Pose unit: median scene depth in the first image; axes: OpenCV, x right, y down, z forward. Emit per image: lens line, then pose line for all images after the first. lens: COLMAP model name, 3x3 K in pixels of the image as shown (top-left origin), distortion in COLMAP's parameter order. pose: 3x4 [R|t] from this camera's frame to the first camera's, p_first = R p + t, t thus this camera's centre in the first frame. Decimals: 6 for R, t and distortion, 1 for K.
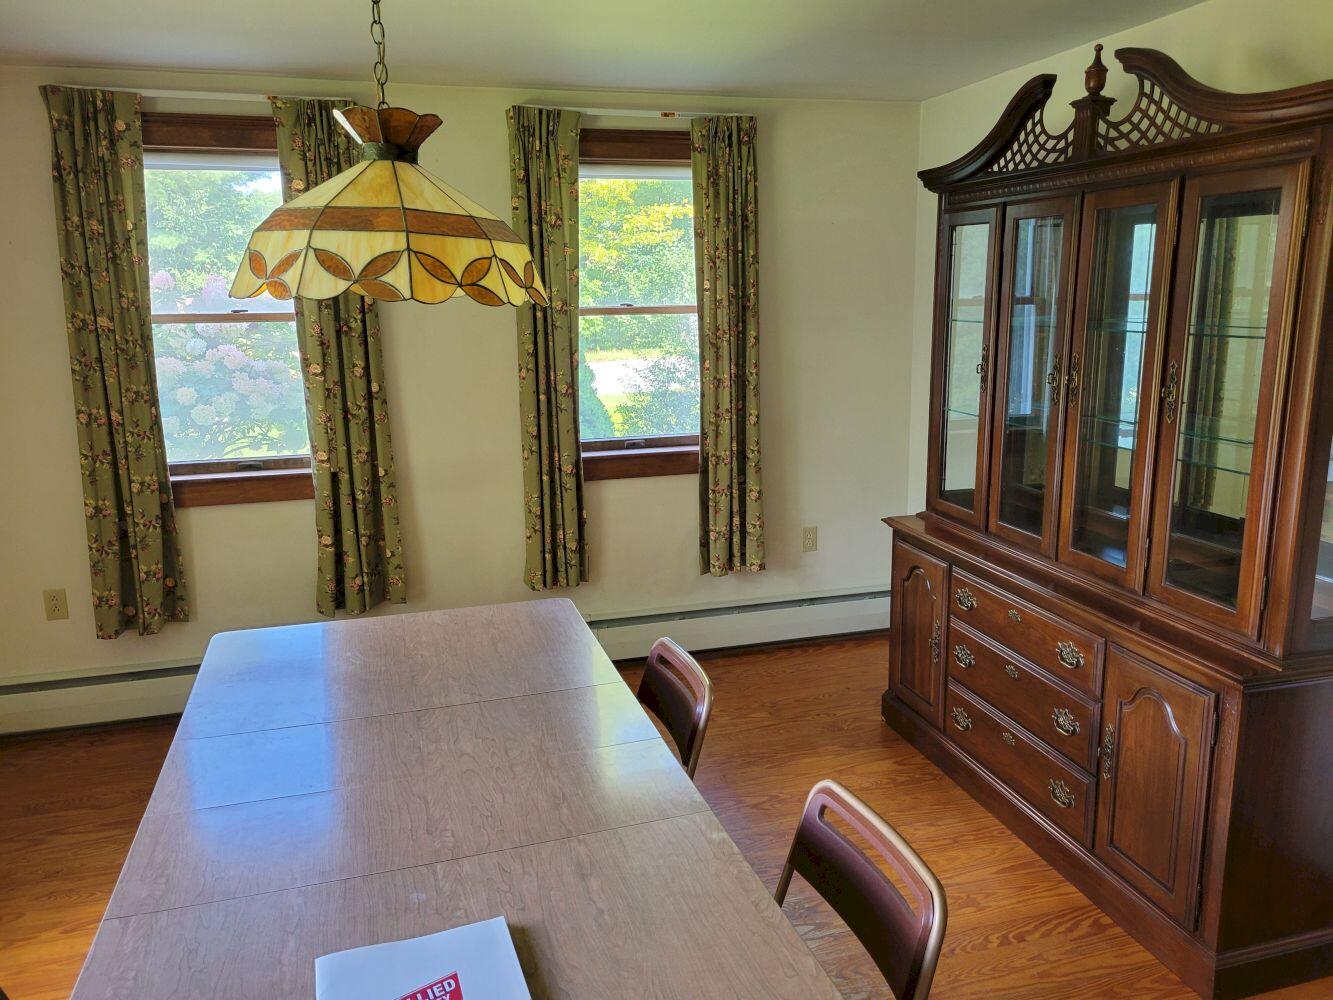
lens RADIAL K [[1012.1, 0, 667.4], [0, 1012.1, 498.2], [0, 0, 1]] dist [0.032315, -0.033371]
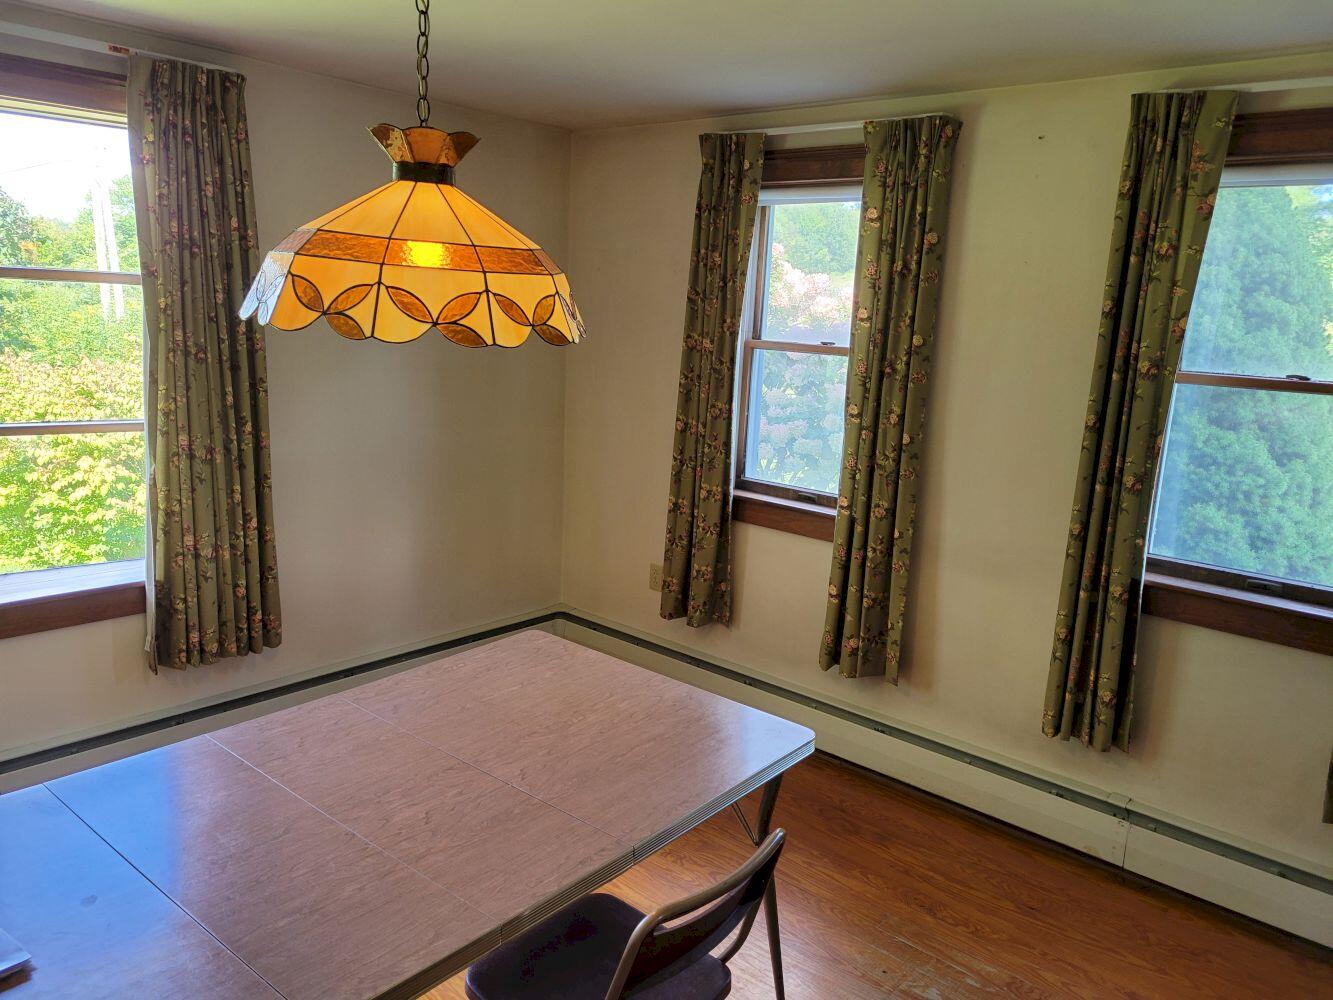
lens RADIAL K [[1012.1, 0, 665.0], [0, 1012.1, 505.1], [0, 0, 1]] dist [0.032315, -0.033371]
pose [[0.505784, 0.209931, -0.836726, 0.362960], [-0.220212, 0.969223, 0.110060, -0.106308], [0.834080, 0.128591, 0.536447, 0.364903]]
